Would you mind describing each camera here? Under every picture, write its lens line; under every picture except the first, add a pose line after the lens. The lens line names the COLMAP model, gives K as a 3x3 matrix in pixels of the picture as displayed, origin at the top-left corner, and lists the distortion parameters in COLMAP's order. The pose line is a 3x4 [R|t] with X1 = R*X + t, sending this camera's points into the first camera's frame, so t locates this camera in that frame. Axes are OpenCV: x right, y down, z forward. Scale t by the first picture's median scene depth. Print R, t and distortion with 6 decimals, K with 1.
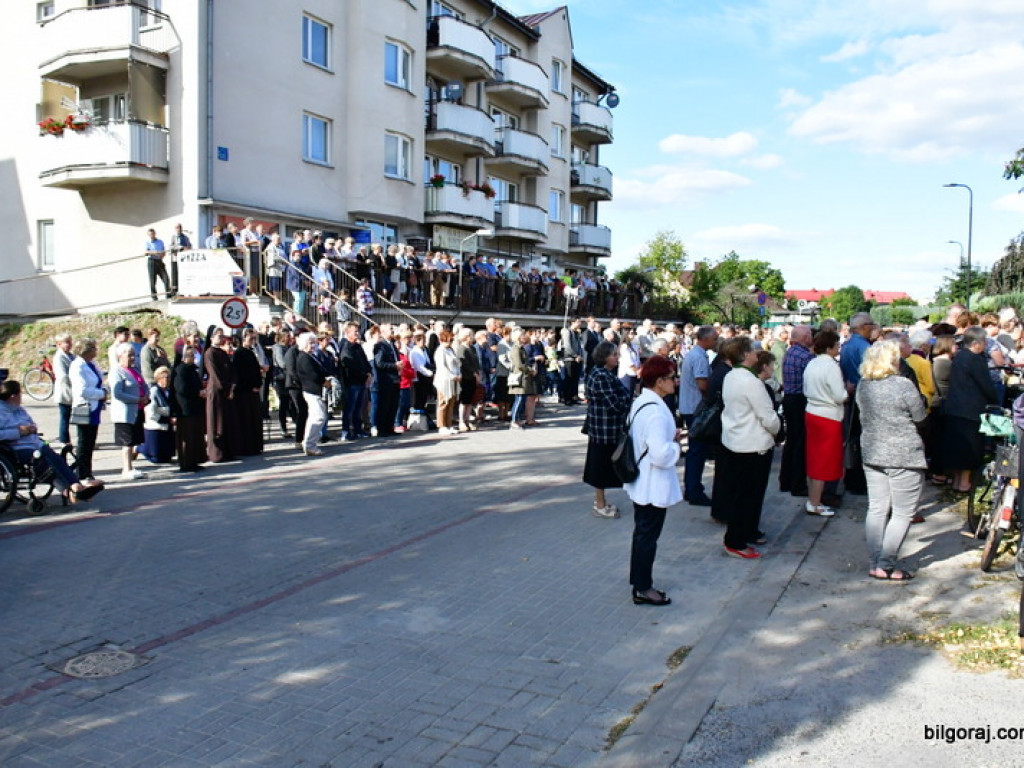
lens RADIAL K [[881.2, 0, 512.0], [0, 881.2, 384.0], [0, 0, 1]] dist [-0.022199, -0.000964]
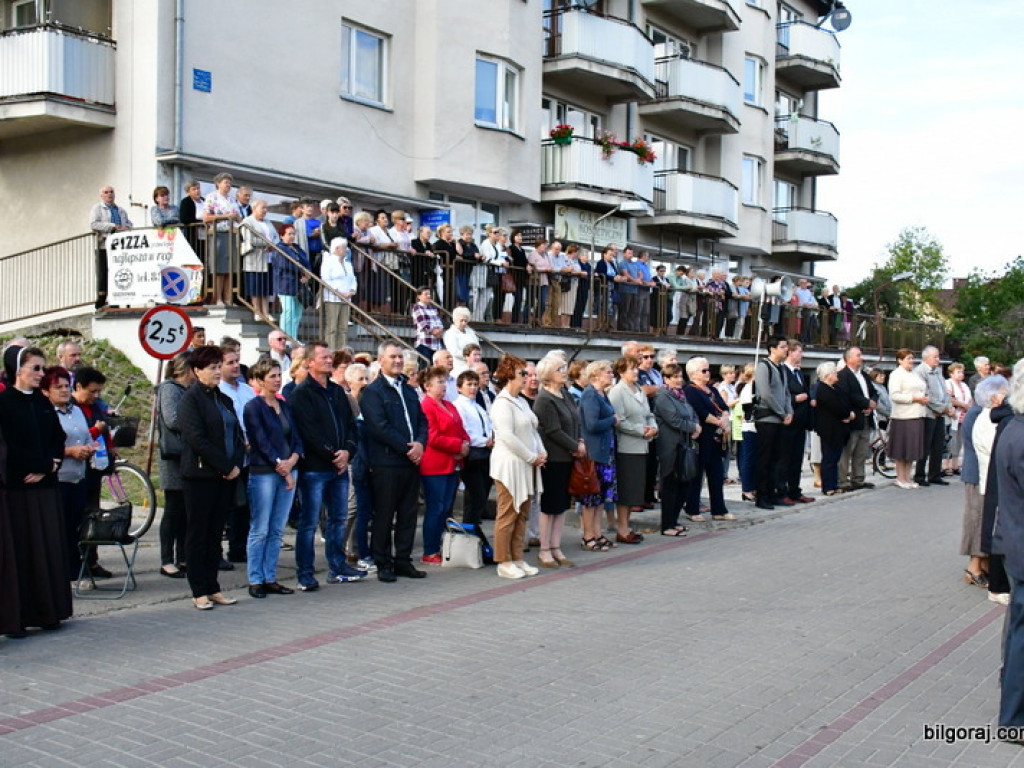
lens RADIAL K [[1144.4, 0, 512.0], [0, 1144.4, 384.0], [0, 0, 1]] dist [0.009212, 0.016672]
pose [[0.987955, 0.002901, -0.154715, 0.007901], [-0.011265, 0.998520, -0.053214, -0.006871], [0.154332, 0.054316, 0.986525, 0.184377]]
